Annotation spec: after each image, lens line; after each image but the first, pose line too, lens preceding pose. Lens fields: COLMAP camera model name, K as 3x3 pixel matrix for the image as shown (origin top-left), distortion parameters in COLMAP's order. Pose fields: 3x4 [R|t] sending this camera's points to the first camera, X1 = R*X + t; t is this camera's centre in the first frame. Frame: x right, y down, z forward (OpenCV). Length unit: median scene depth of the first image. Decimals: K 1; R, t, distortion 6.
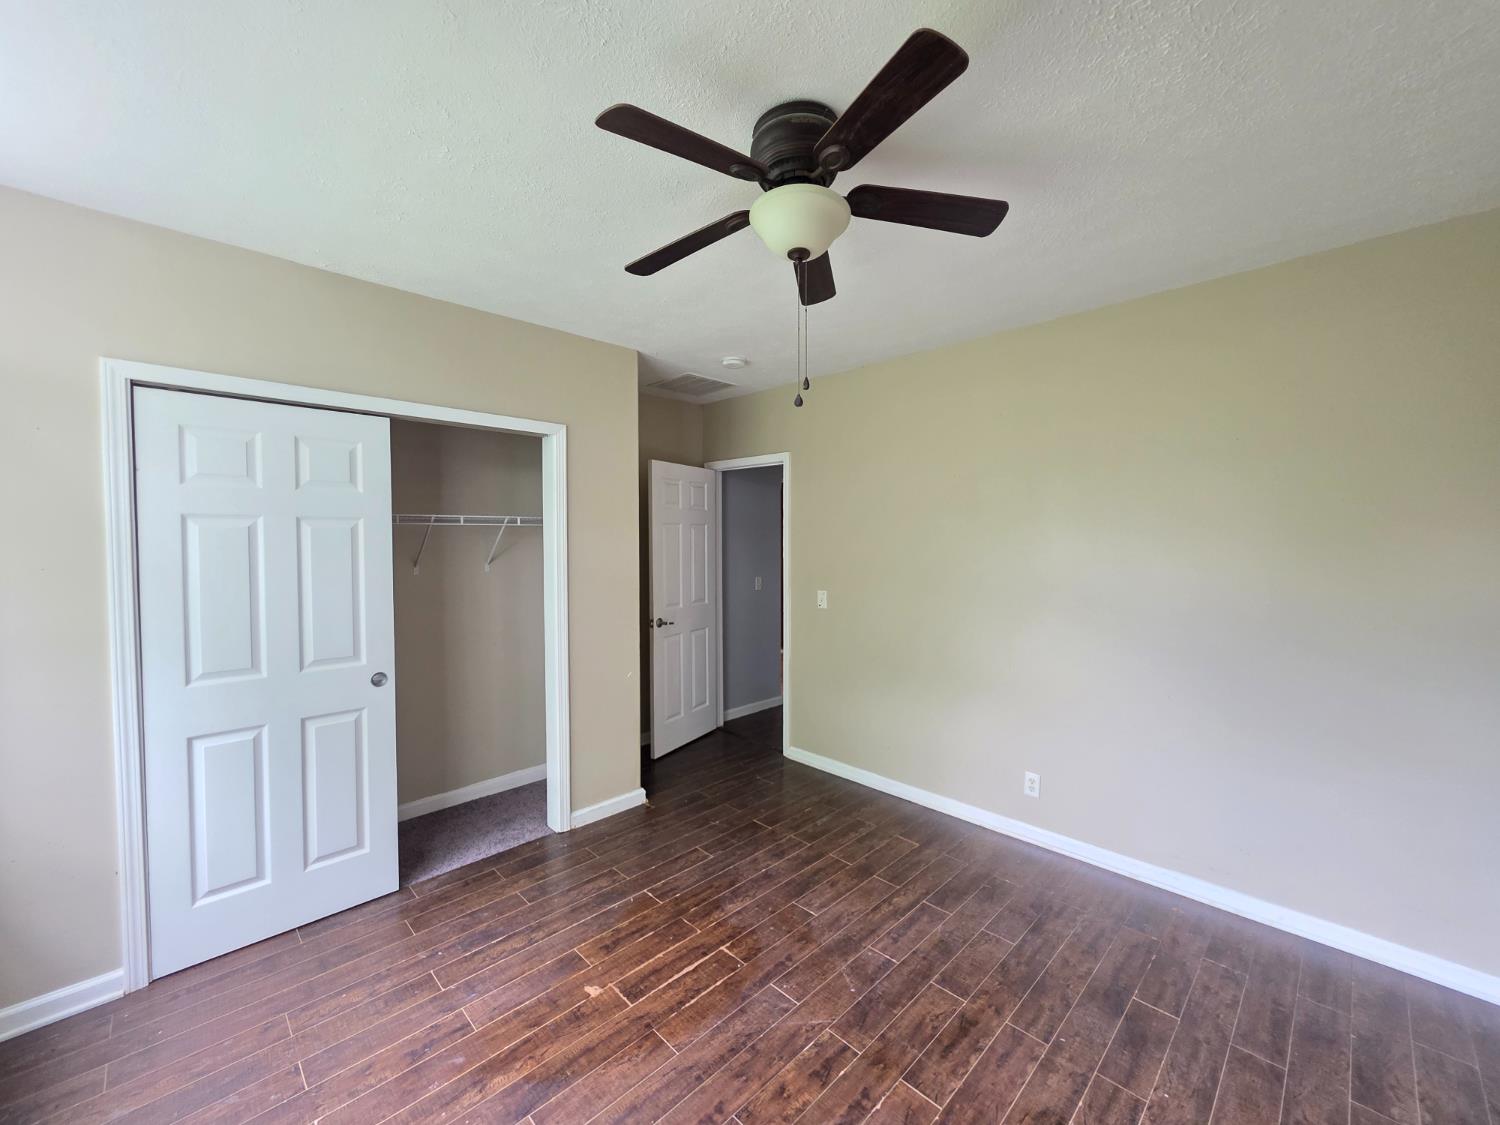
lens RADIAL K [[603.6, 0, 757.2], [0, 603.6, 553.1], [0, 0, 1]] dist [0.003899, -0.000025]
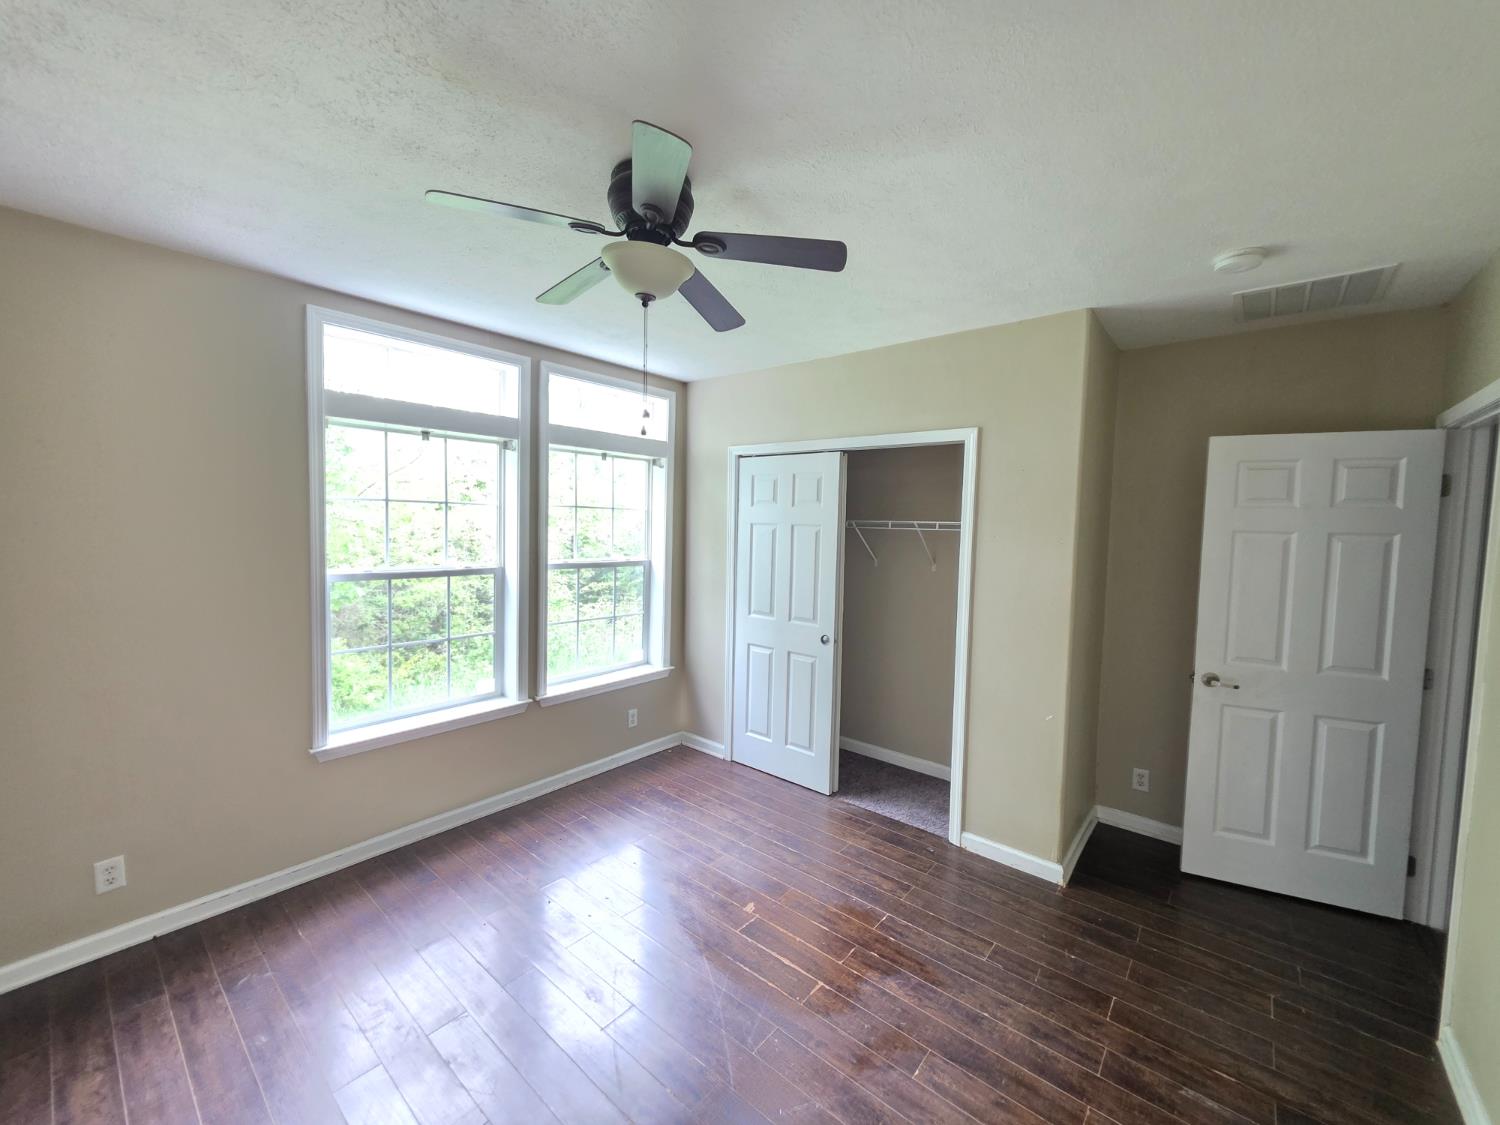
lens RADIAL K [[603.6, 0, 739.0], [0, 603.6, 552.0], [0, 0, 1]] dist [0.003899, -0.000025]
pose [[0.075351, 0.051325, -0.995835, 0.714819], [-0.050875, 0.997572, 0.047565, -0.048162], [0.995858, 0.047079, 0.077779, 0.654704]]
